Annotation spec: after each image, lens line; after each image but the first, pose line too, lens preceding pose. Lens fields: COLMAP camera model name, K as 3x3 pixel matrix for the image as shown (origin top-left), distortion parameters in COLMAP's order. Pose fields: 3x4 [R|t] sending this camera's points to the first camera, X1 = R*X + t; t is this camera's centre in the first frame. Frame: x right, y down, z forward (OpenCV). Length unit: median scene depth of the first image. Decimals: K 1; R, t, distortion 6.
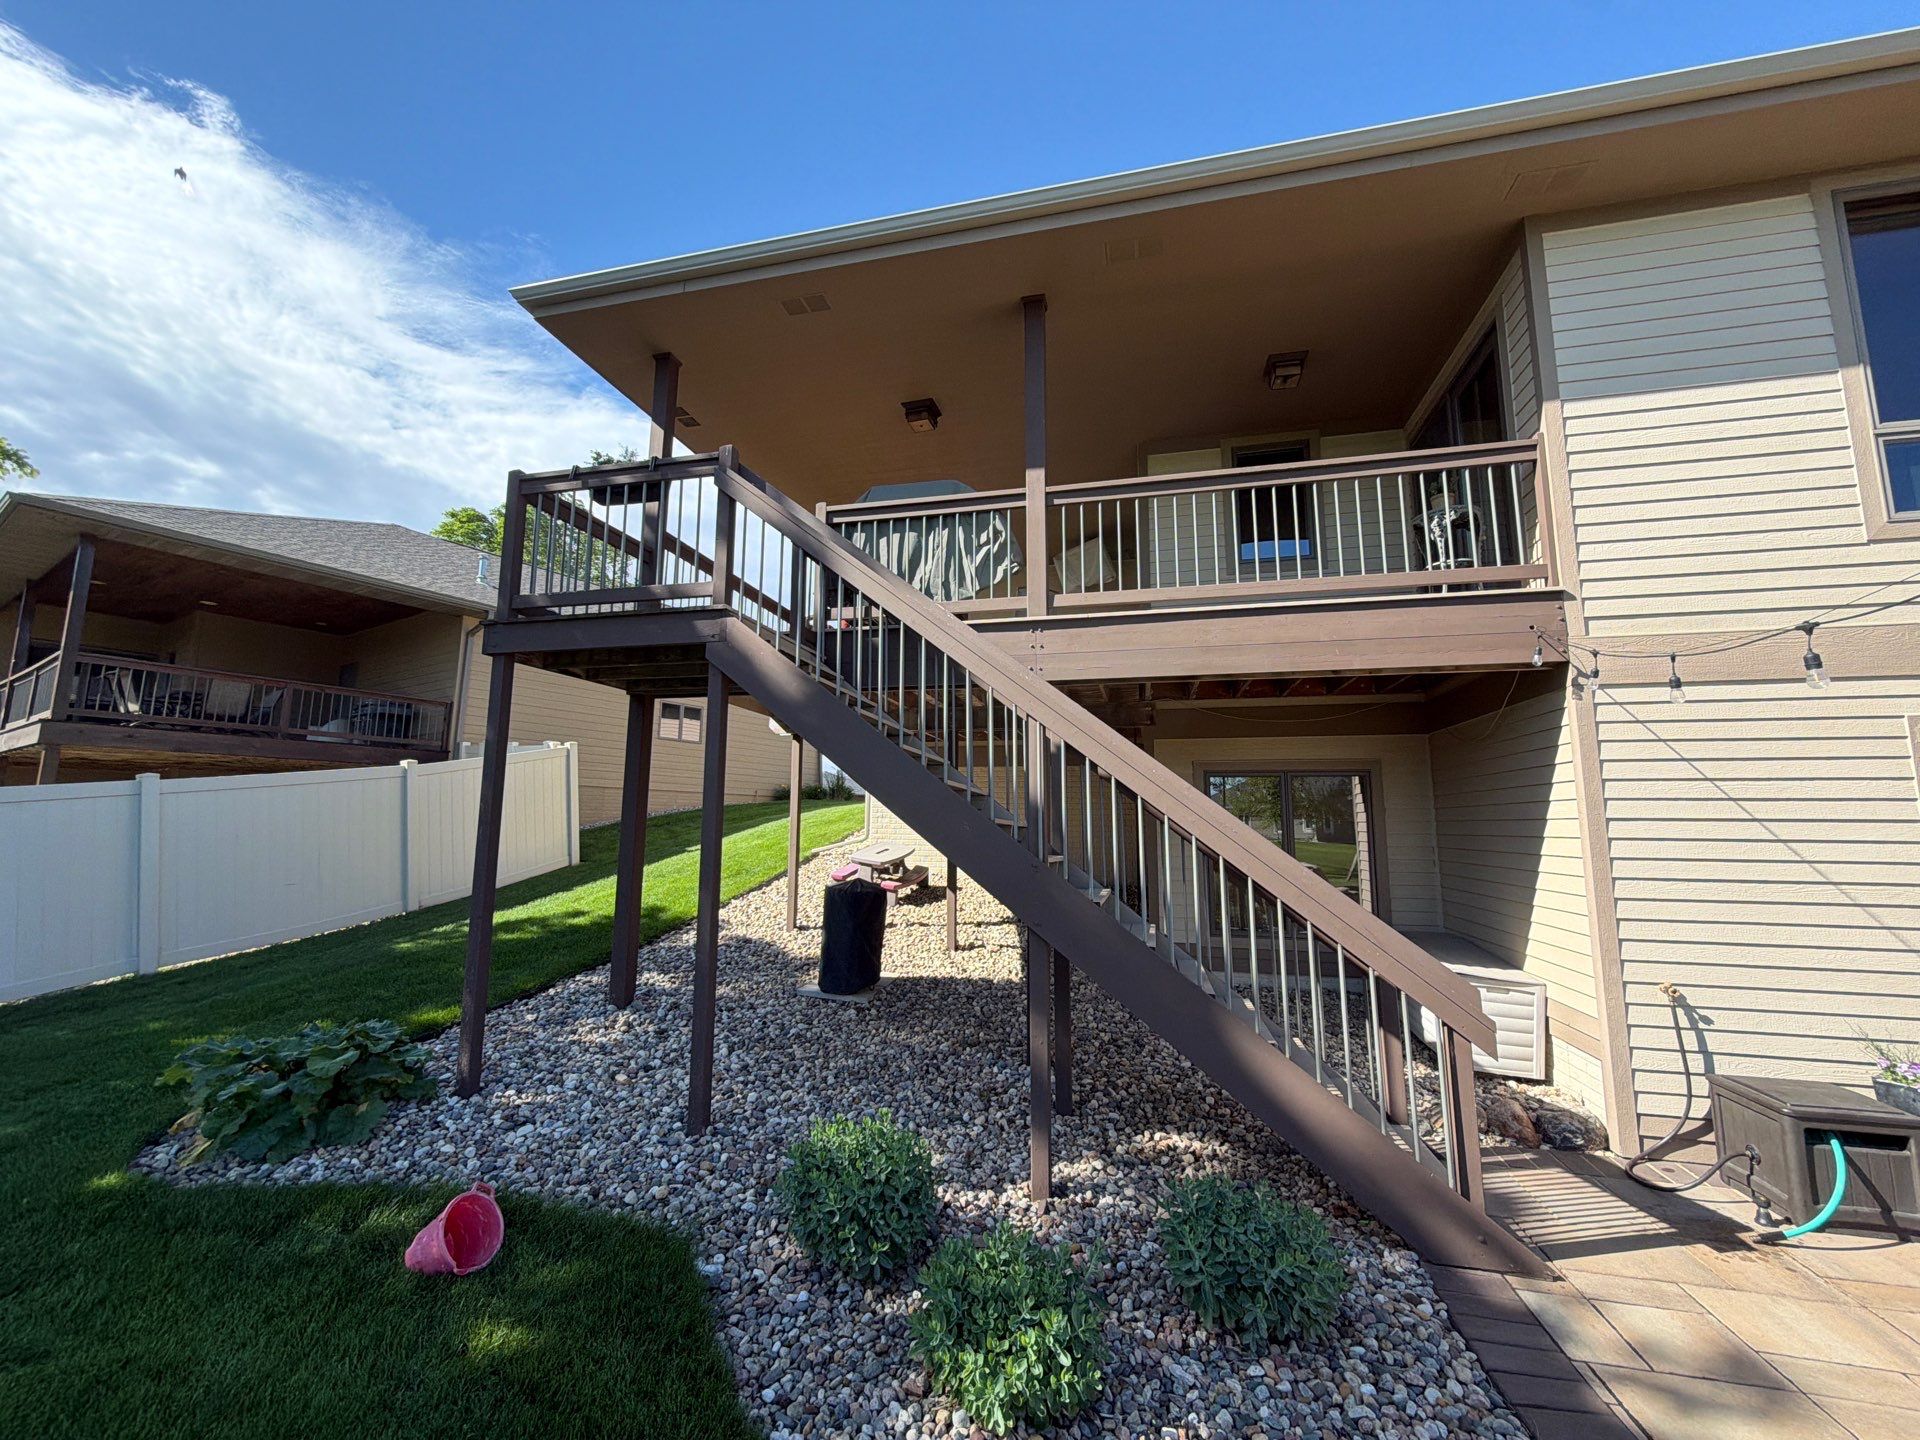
lens RADIAL K [[764.1, 0, 960.0], [0, 764.1, 720.0], [0, 0, 1]] dist [0.002274, 0.000031]
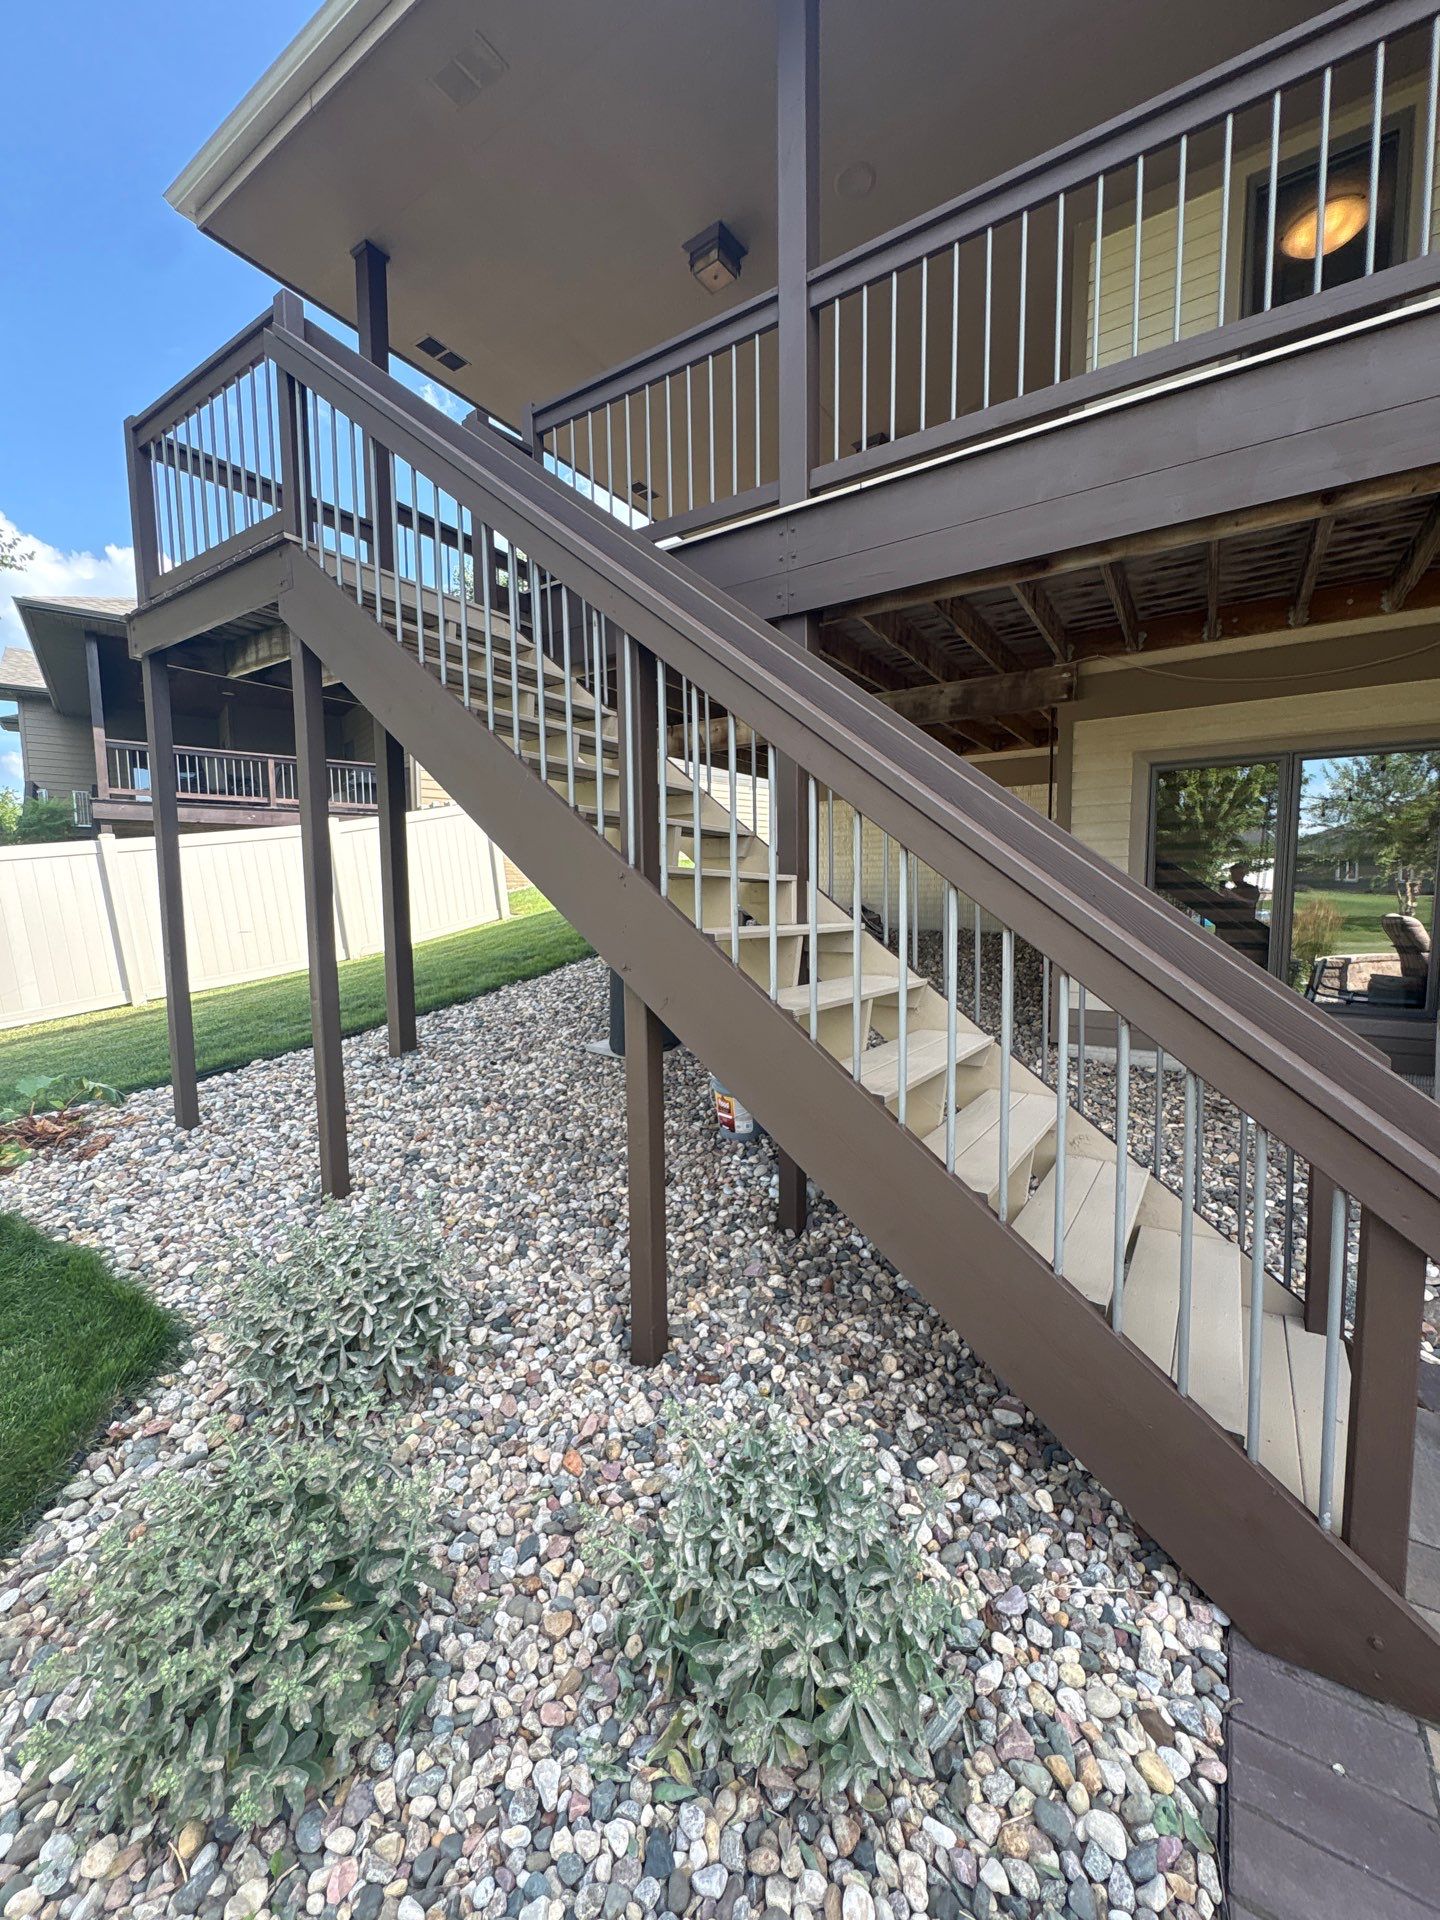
lens RADIAL K [[764.1, 0, 720.0], [0, 764.1, 960.0], [0, 0, 1]] dist [0.002274, 0.000031]
pose [[0.941623, 0.017955, -0.336191, 0.282717], [0.056617, 0.975911, 0.210697, 0.100664], [0.331876, -0.217431, 0.917923, 0.334436]]
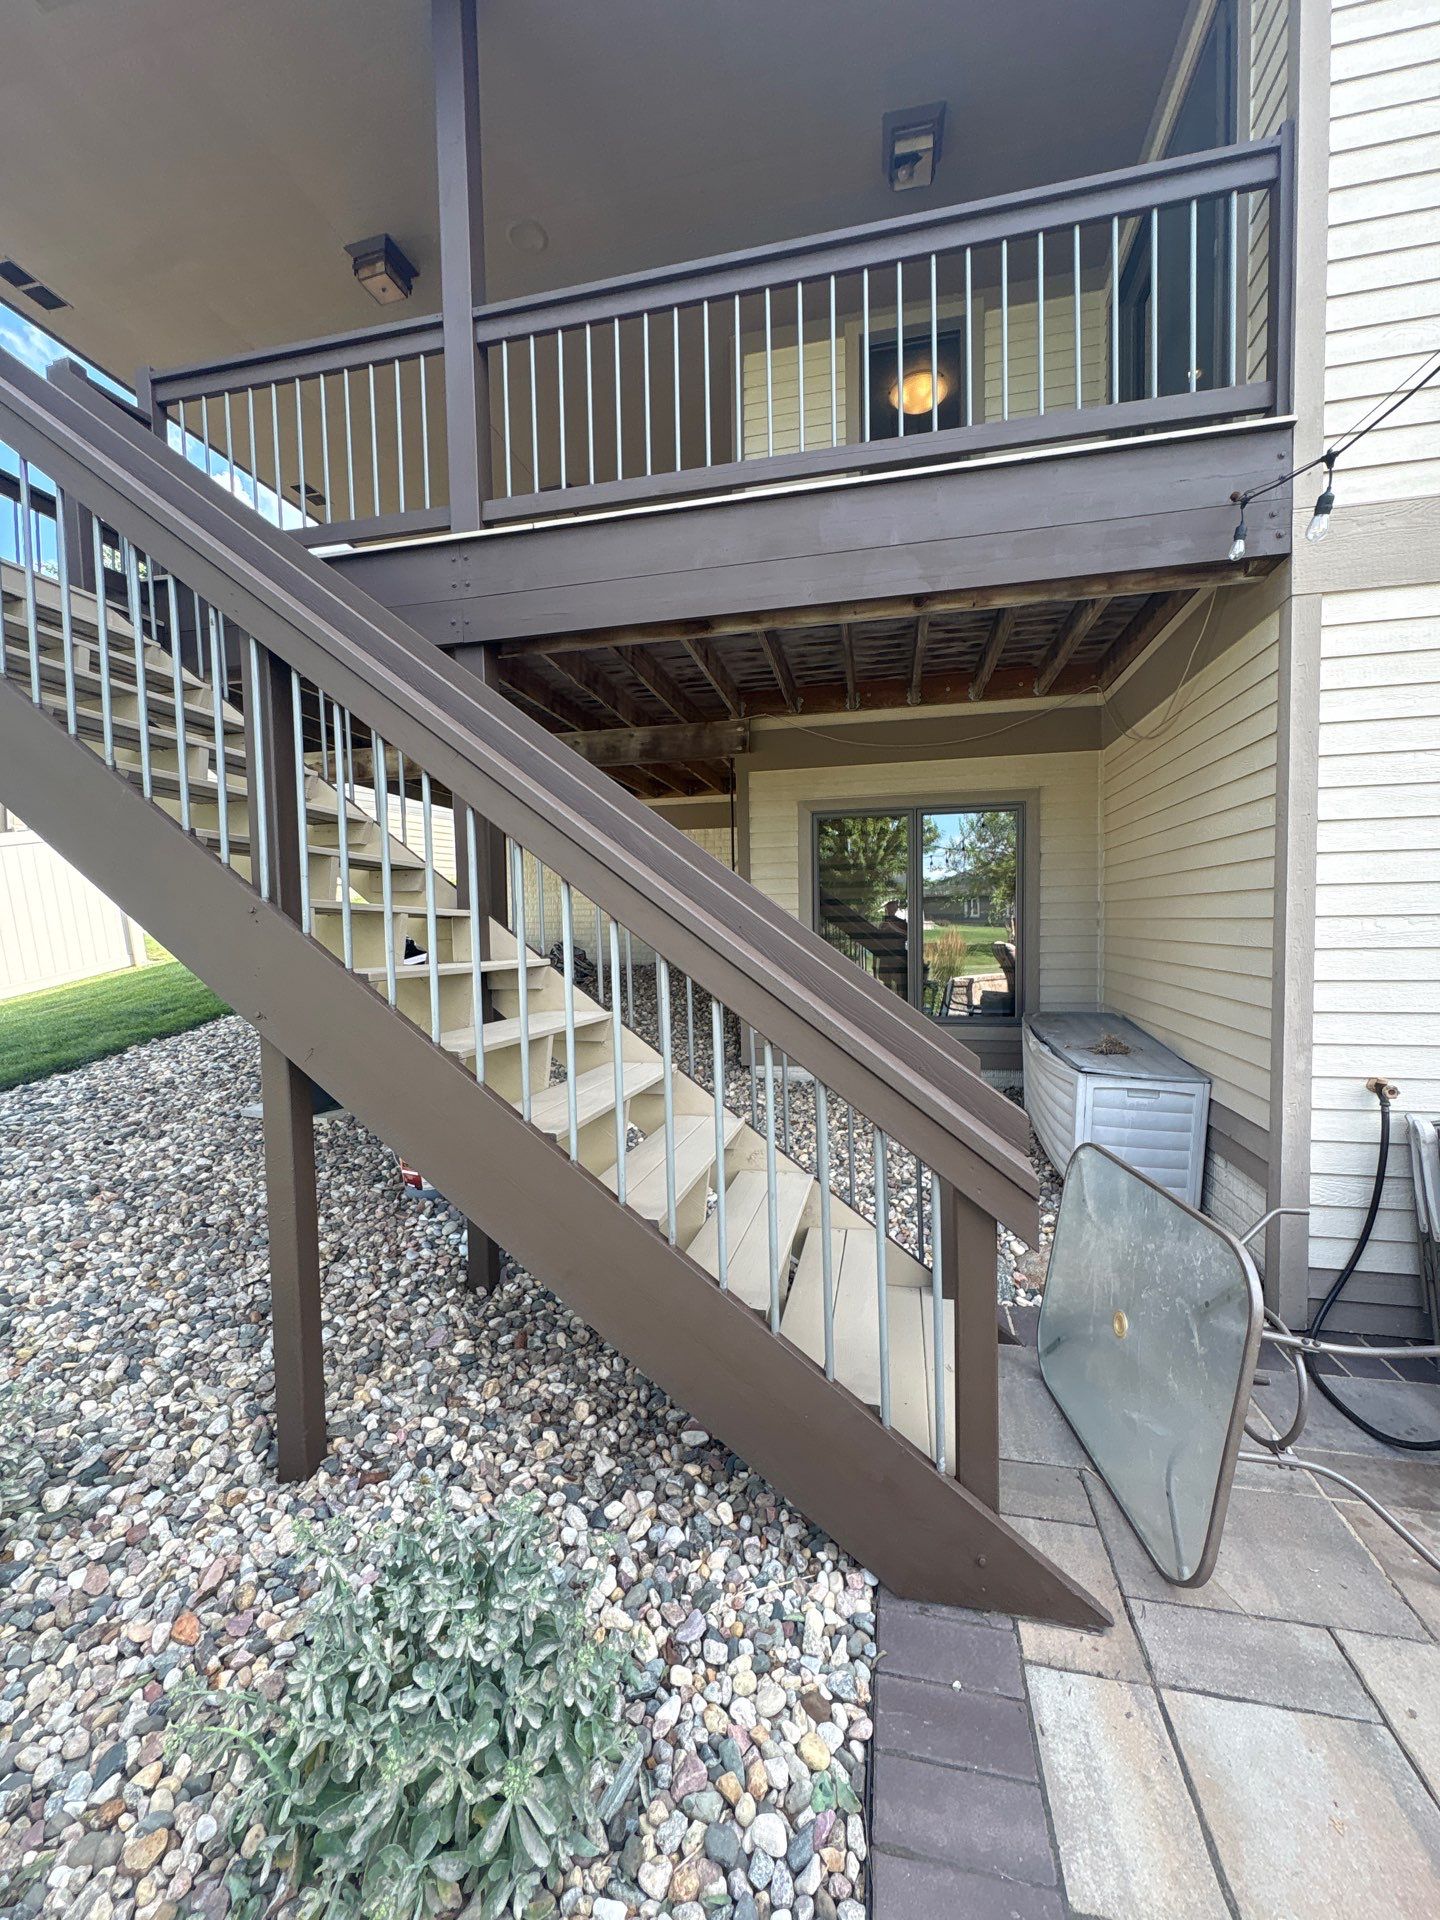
lens RADIAL K [[764.1, 0, 720.0], [0, 764.1, 960.0], [0, 0, 1]] dist [0.002274, 0.000031]
pose [[0.999526, -0.023977, 0.019315, 0.307056], [0.020175, 0.983937, 0.177372, 0.104082], [-0.023258, -0.176899, 0.983954, 0.343283]]
